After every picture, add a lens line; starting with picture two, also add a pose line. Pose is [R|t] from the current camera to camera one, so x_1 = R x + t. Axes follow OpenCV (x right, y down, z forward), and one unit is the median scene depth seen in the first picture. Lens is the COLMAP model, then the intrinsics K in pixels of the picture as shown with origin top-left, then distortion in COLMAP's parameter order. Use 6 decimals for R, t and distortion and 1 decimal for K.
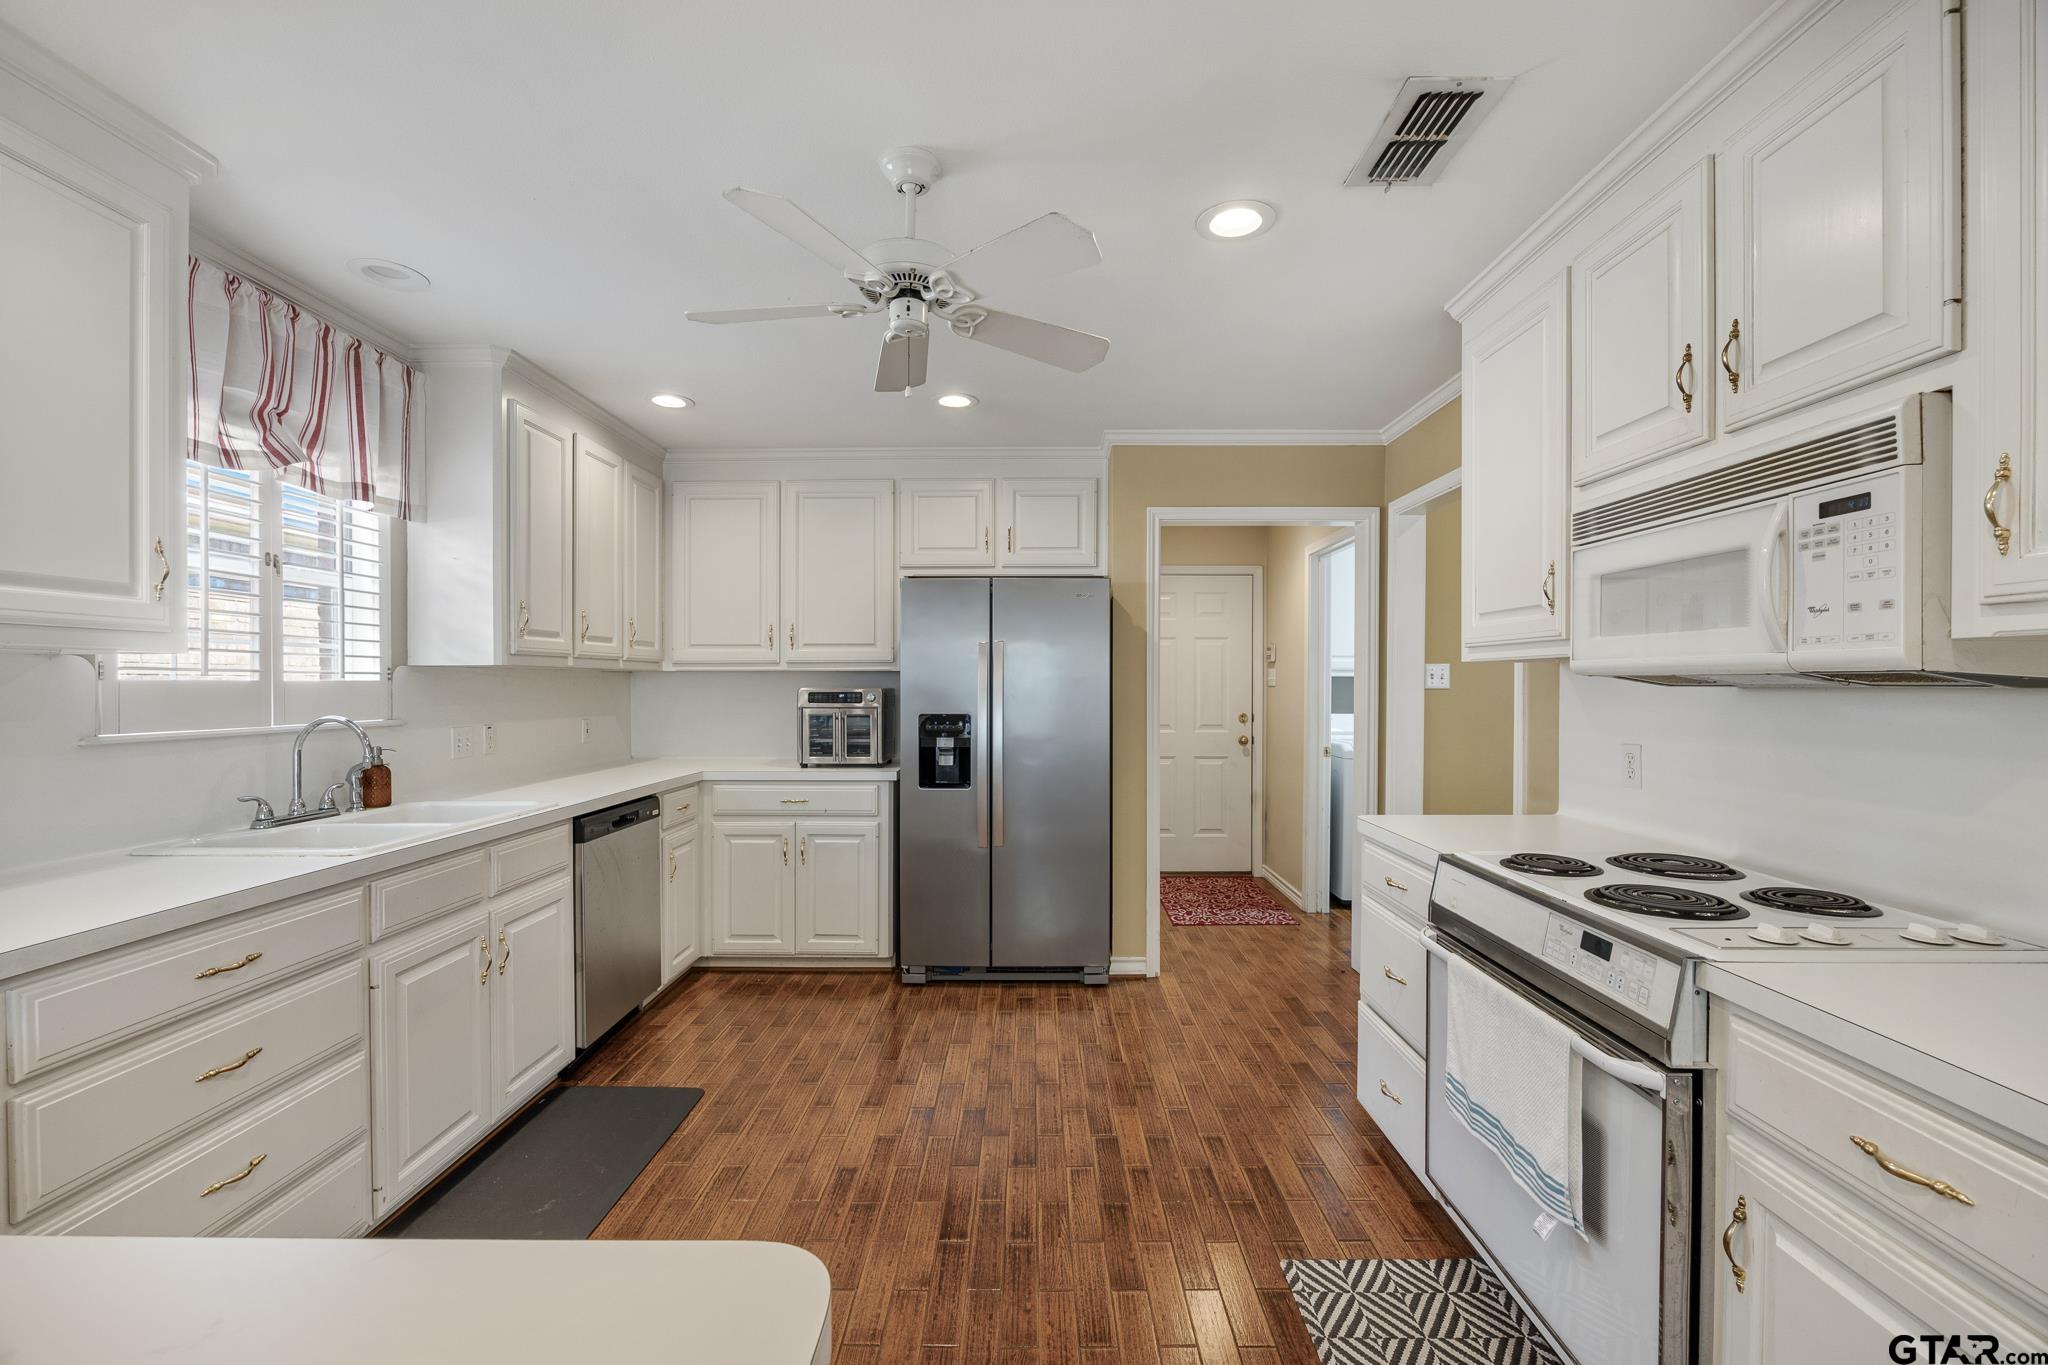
lens RADIAL K [[850.9, 0, 1029.1], [0, 850.9, 689.5], [0, 0, 1]] dist [-0.009179, 0.000235]
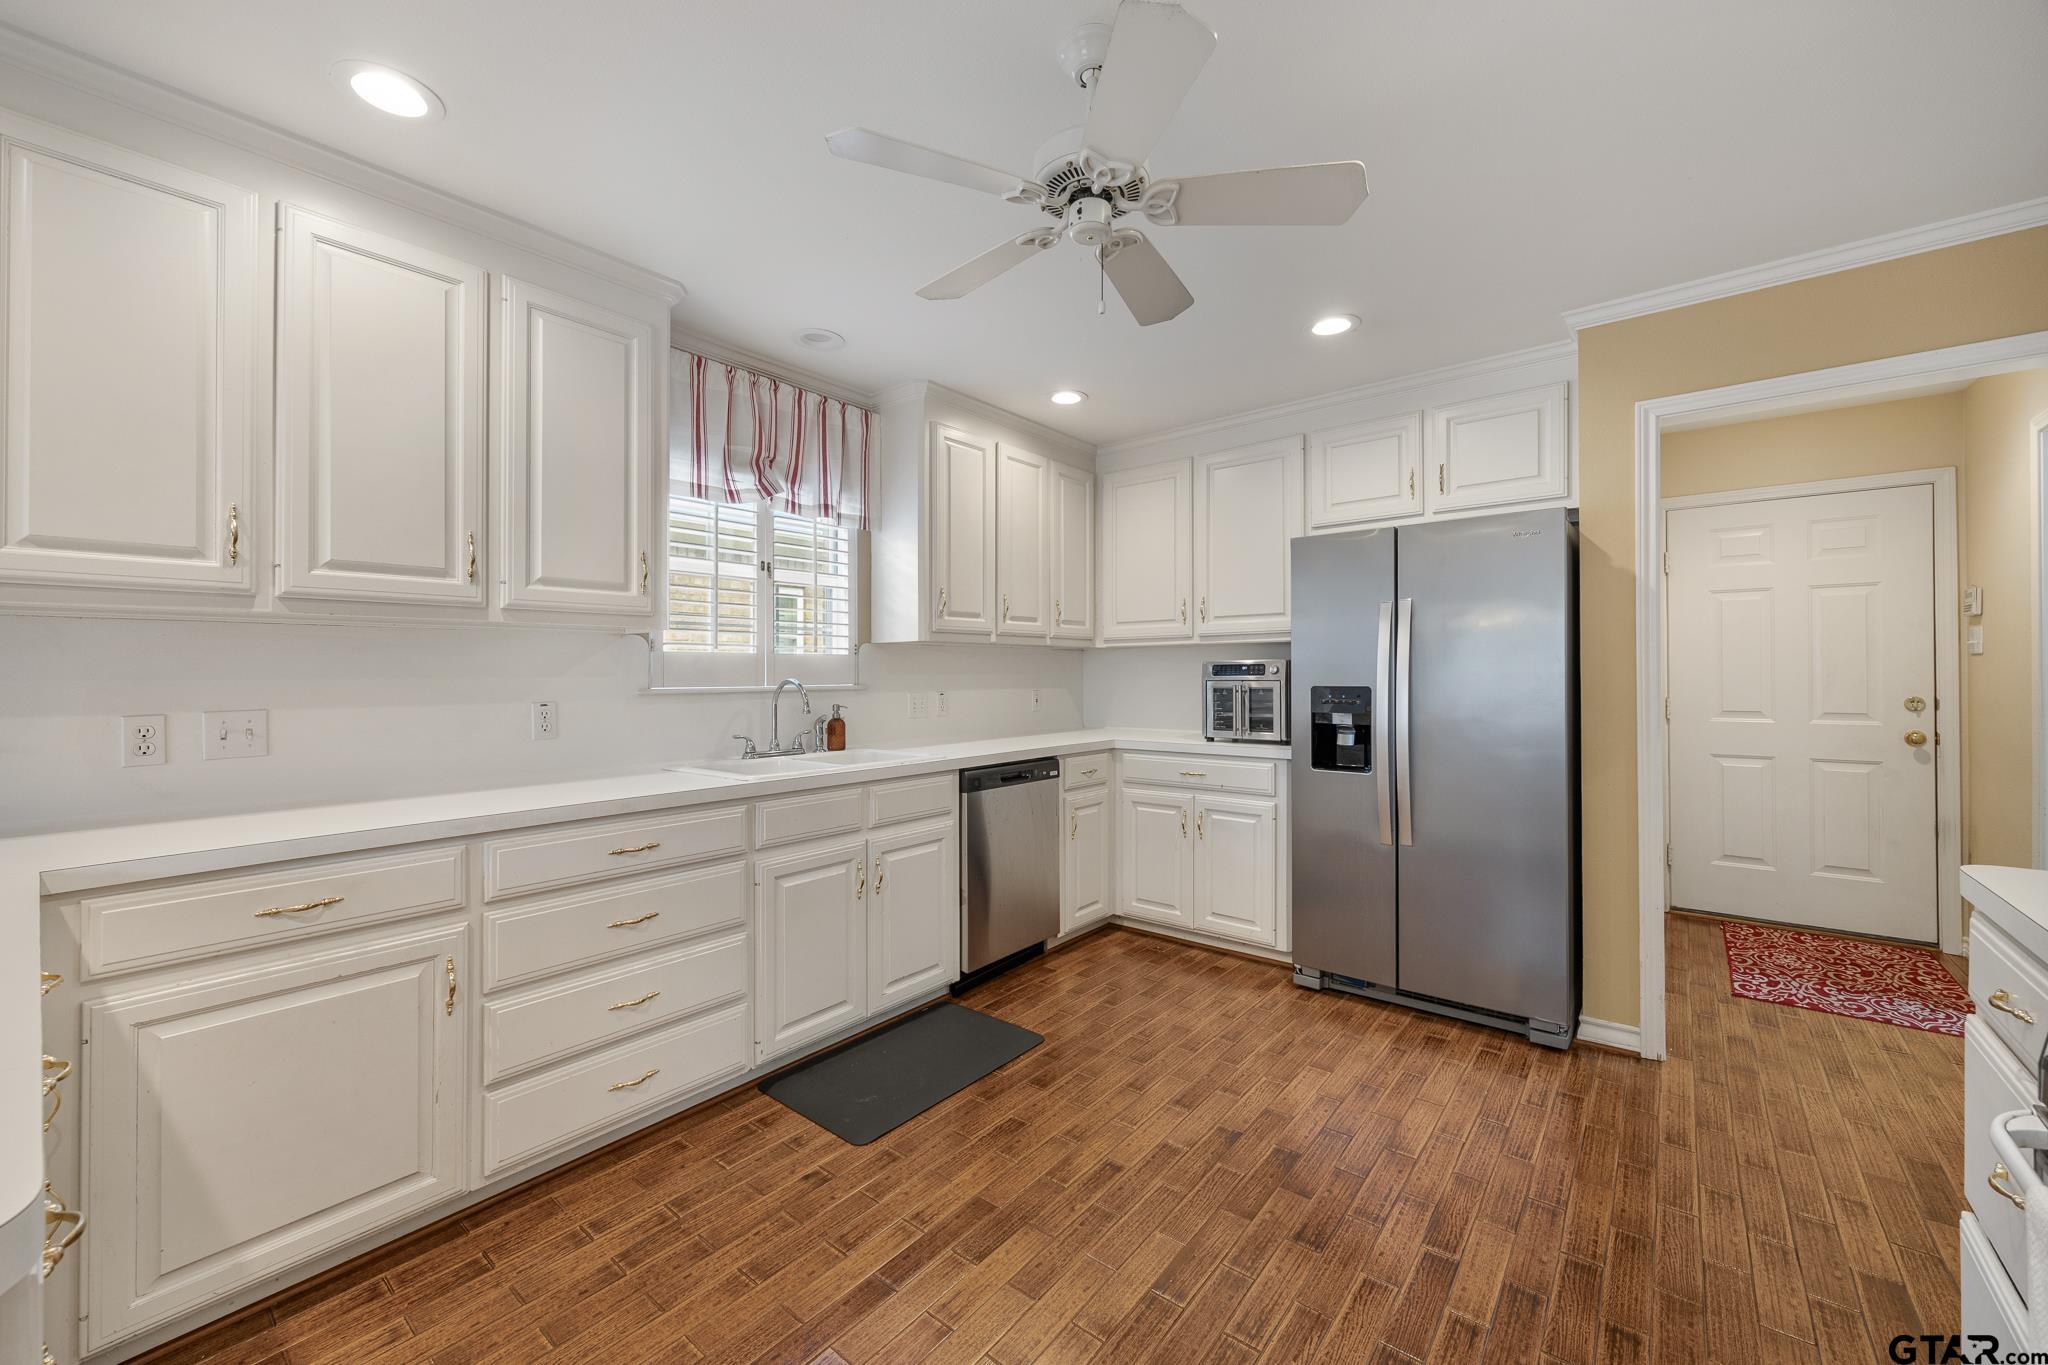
lens RADIAL K [[797.2, 0, 1031.9], [0, 797.2, 668.0], [0, 0, 1]] dist [0.000696, 0.000218]
pose [[0.782362, -0.009056, -0.622758, 0.209082], [0.001889, 0.999924, -0.012168, 0.024334], [0.622821, 0.008343, 0.782320, 0.201122]]
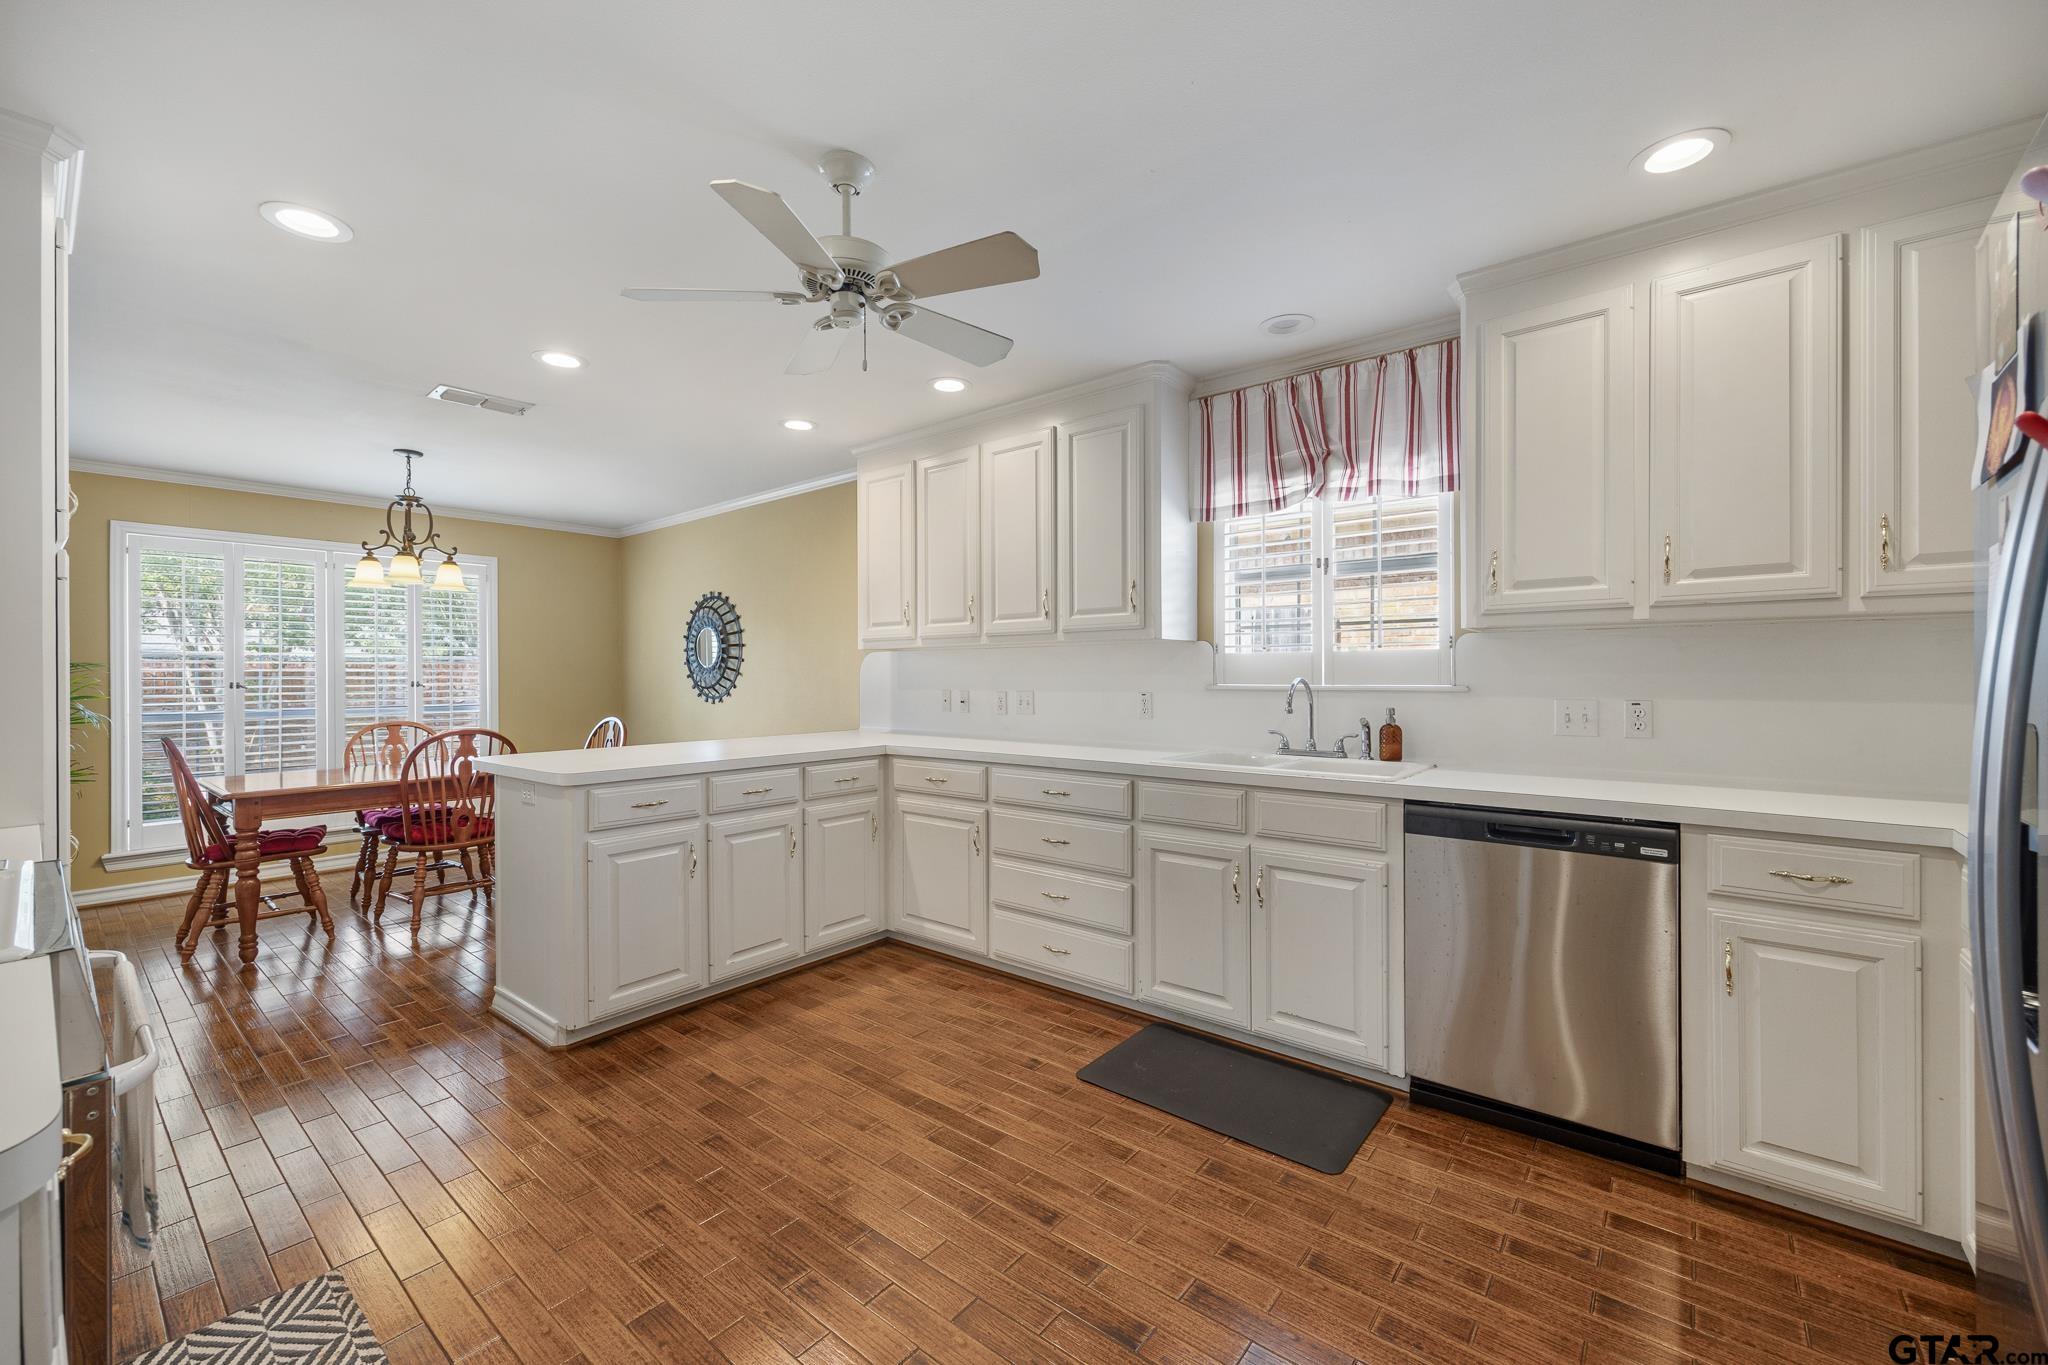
lens RADIAL K [[812.8, 0, 1030.3], [0, 812.8, 671.8], [0, 0, 1]] dist [0.000188, 0.000101]
pose [[-0.624889, 0.000328, -0.780714, 0.338704], [-0.000161, 1.000000, 0.000549, 0.017713], [0.780714, 0.000469, -0.624889, 1.170789]]
